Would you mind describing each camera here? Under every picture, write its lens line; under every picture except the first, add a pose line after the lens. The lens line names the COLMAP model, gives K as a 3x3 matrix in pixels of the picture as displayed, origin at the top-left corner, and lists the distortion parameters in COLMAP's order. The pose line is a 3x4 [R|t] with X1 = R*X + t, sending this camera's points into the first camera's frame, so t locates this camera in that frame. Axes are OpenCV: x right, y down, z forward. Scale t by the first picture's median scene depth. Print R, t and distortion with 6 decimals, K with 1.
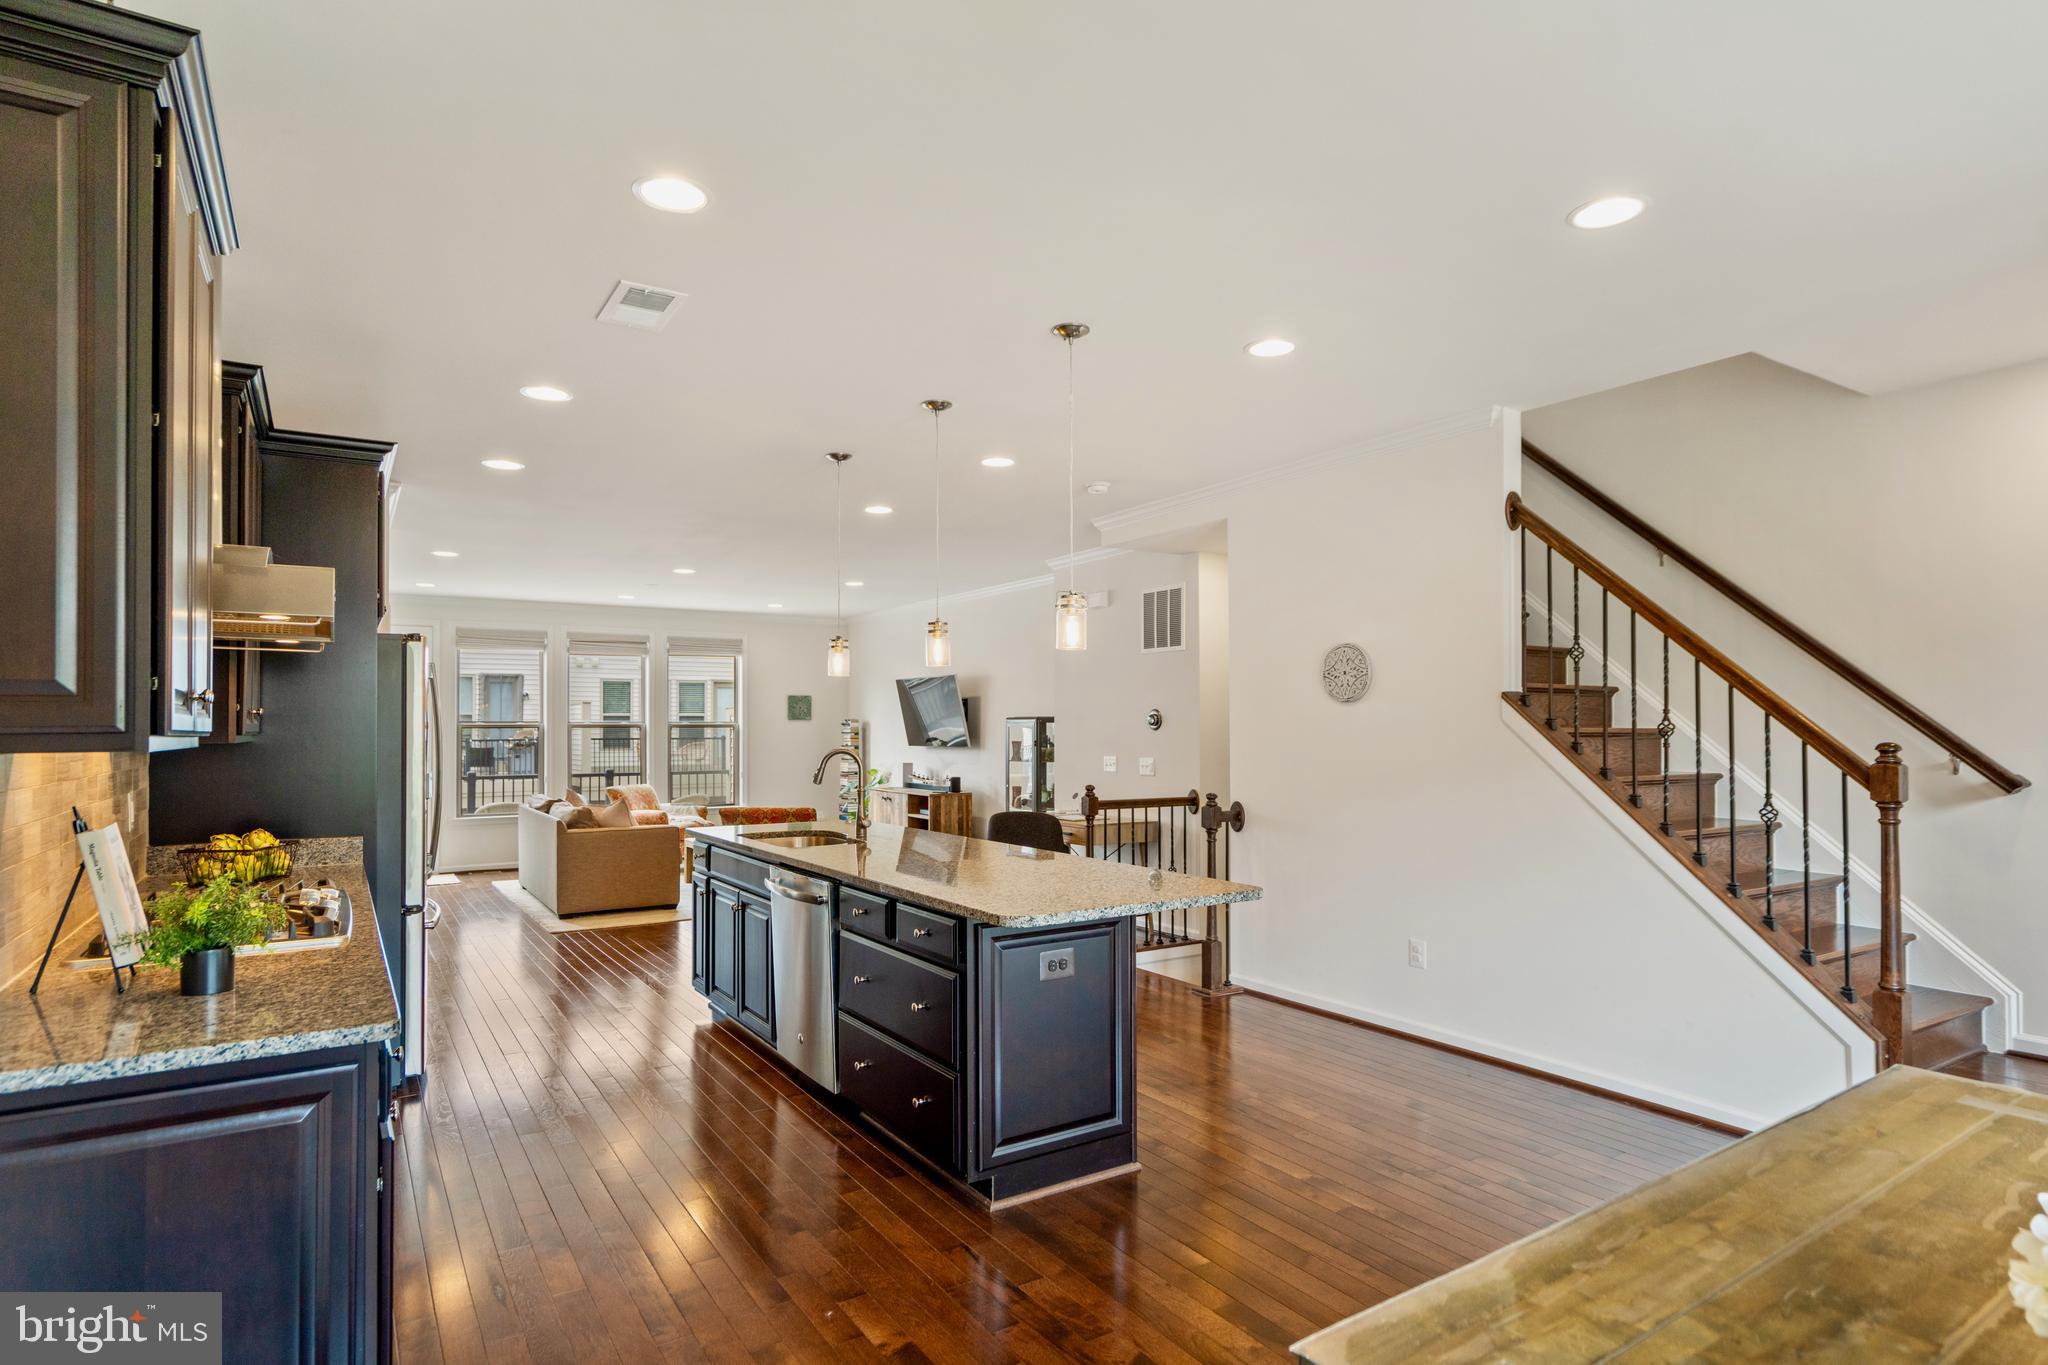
lens RADIAL K [[1057.8, 0, 1003.9], [0, 1057.8, 718.1], [0, 0, 1]] dist [-0.002119, -0.000047]
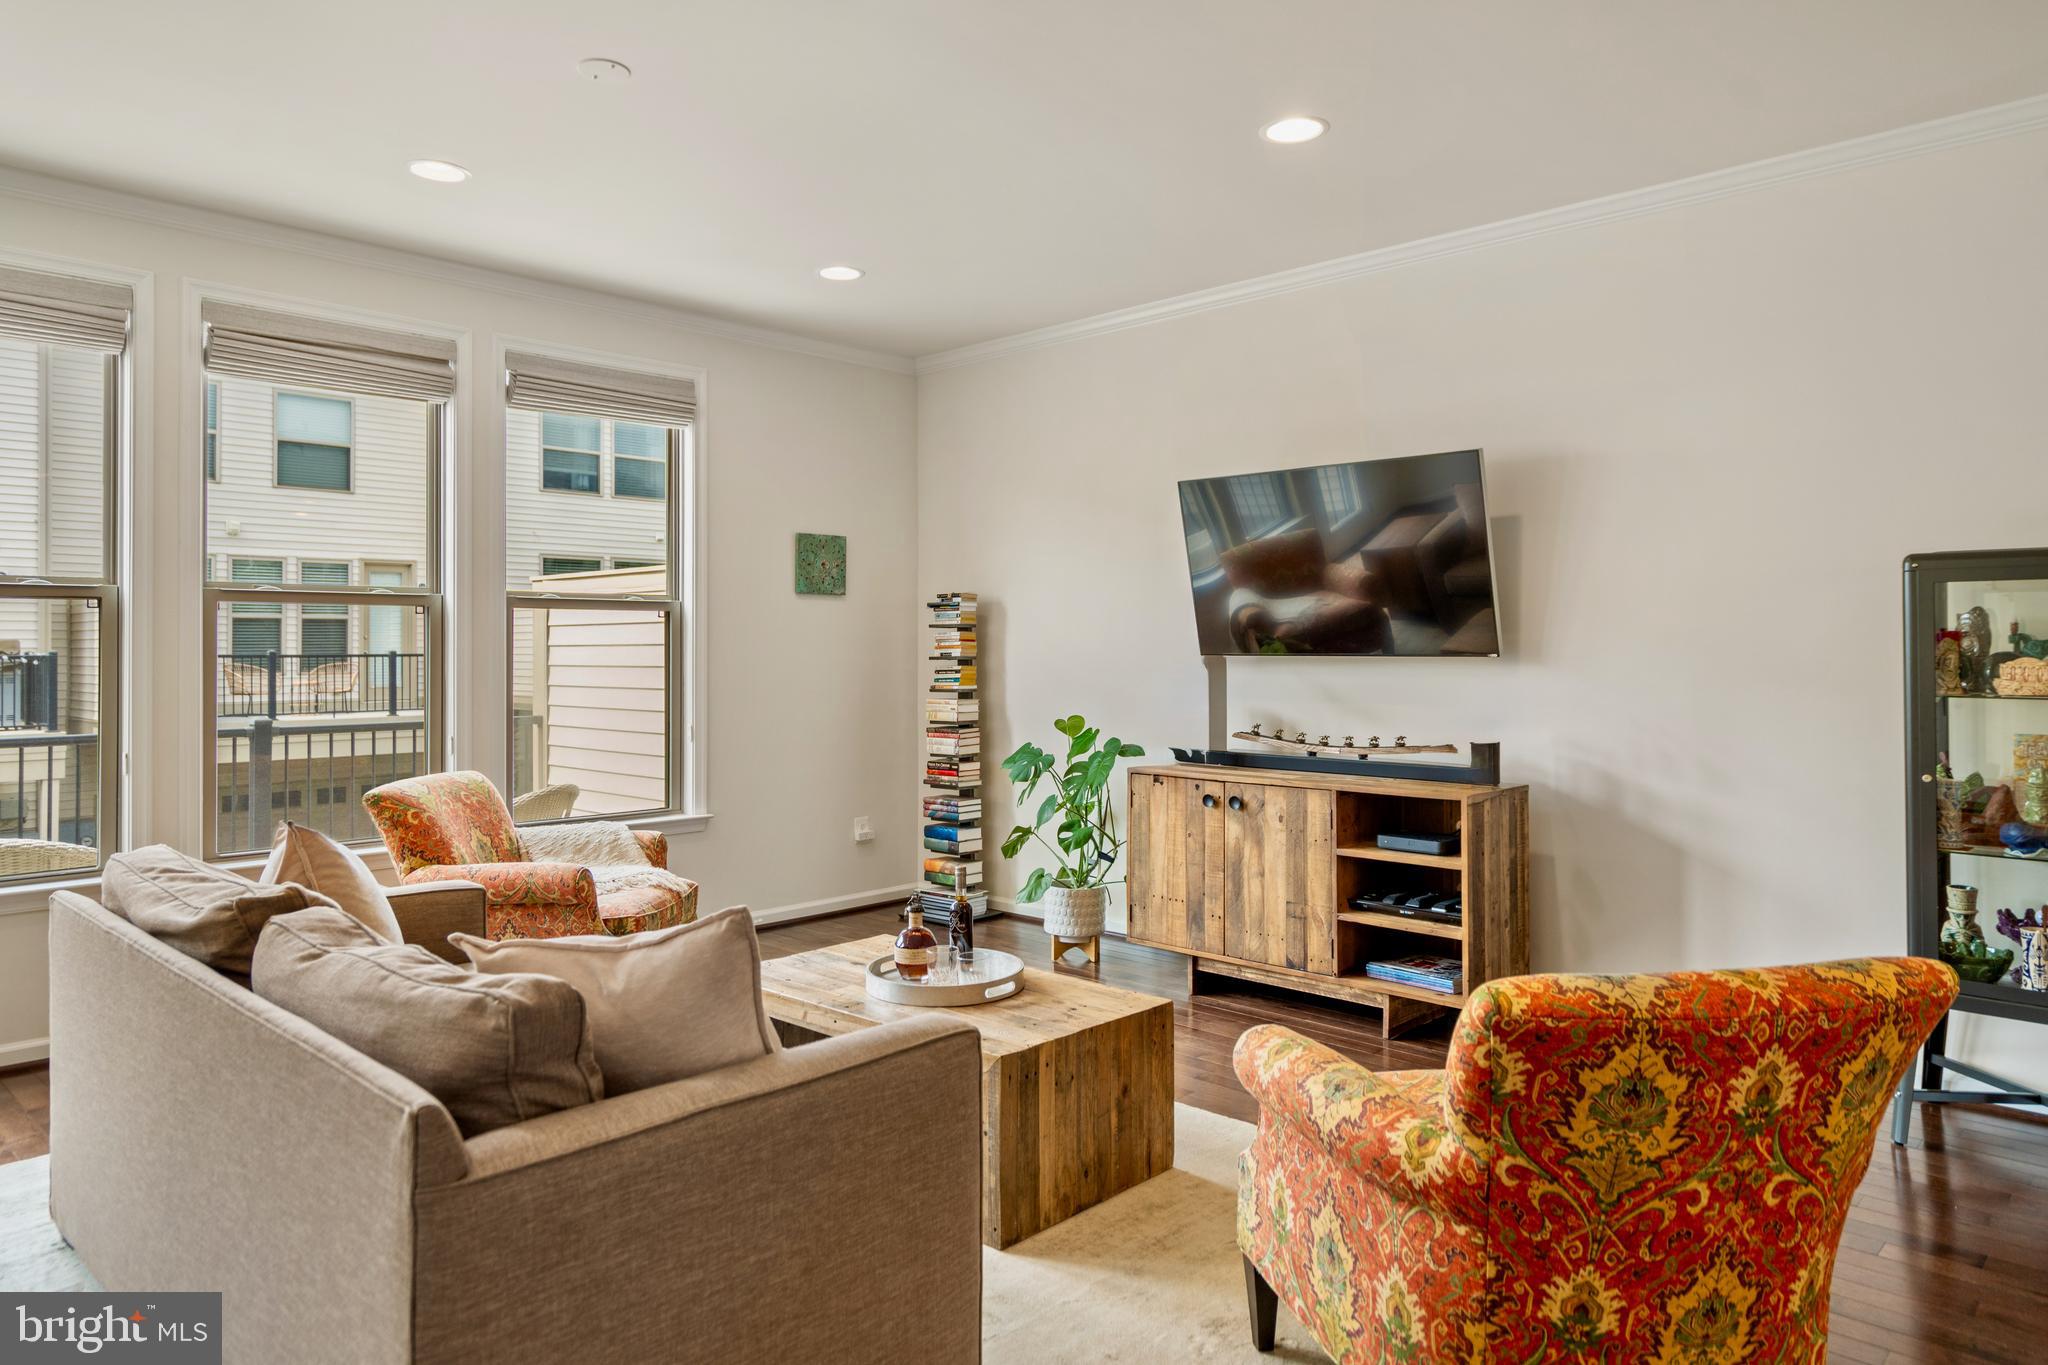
lens RADIAL K [[1294.6, 0, 1015.0], [0, 1294.6, 639.0], [0, 0, 1]] dist [0.012061, 0.000569]
pose [[0.970675, 0.002317, 0.240383, -0.269045], [-0.002904, 0.999994, 0.002090, 0.019520], [-0.240377, -0.002727, 0.970676, 0.558553]]
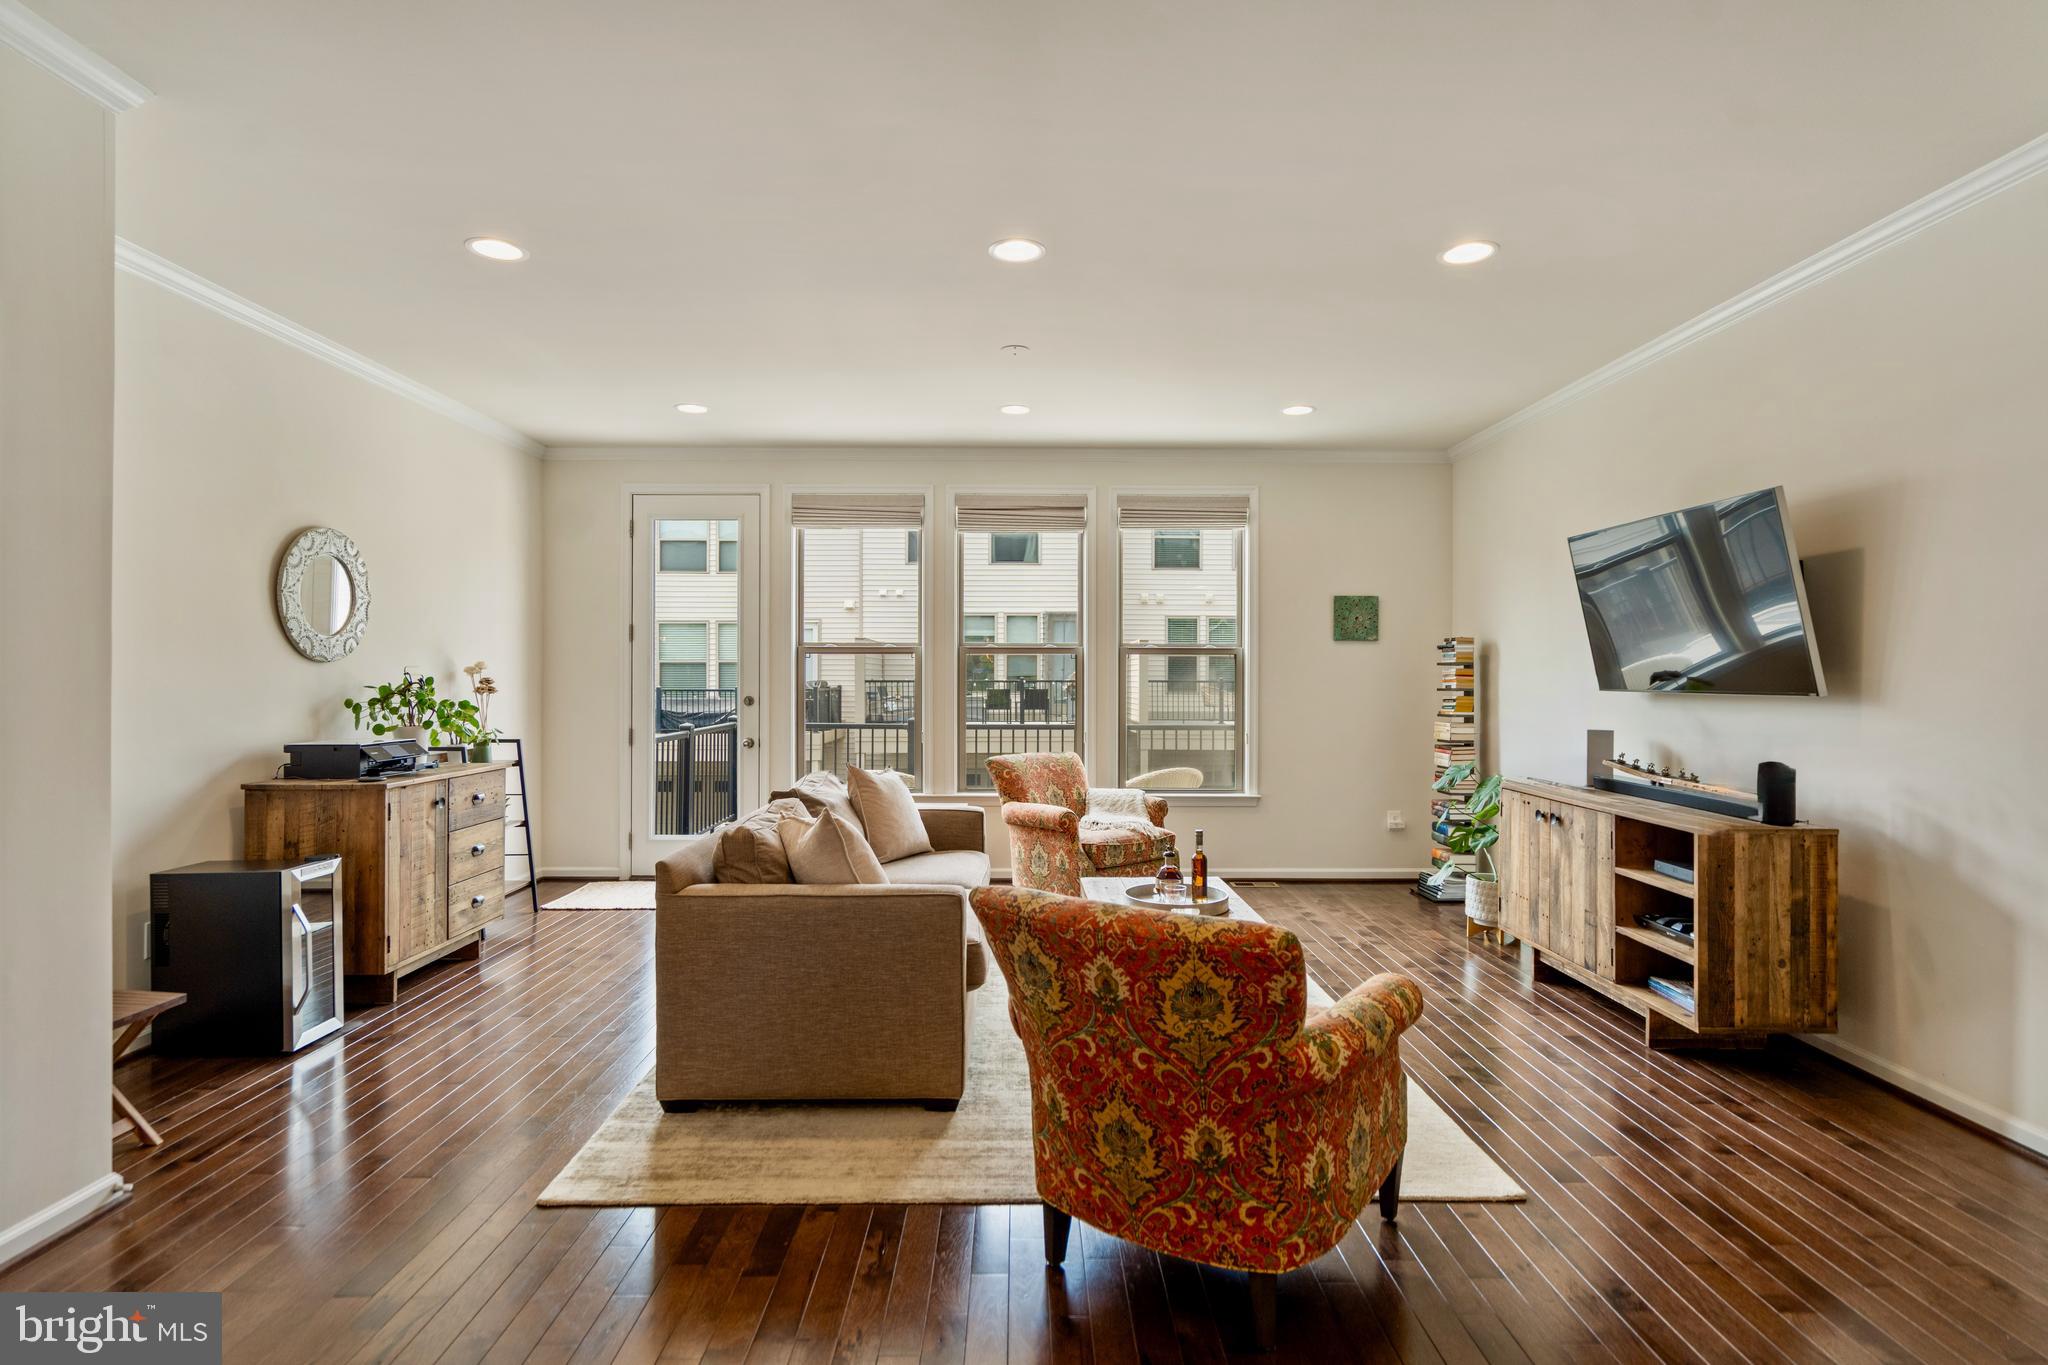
lens RADIAL K [[1004.1, 0, 1031.4], [0, 1004.1, 680.9], [0, 0, 1]] dist [0.002678, 0.000558]
pose [[0.855568, 0.009324, -0.517606, -0.076538], [-0.001561, 0.999880, 0.015432, 0.016282], [0.517688, -0.012395, 0.855480, 0.528000]]
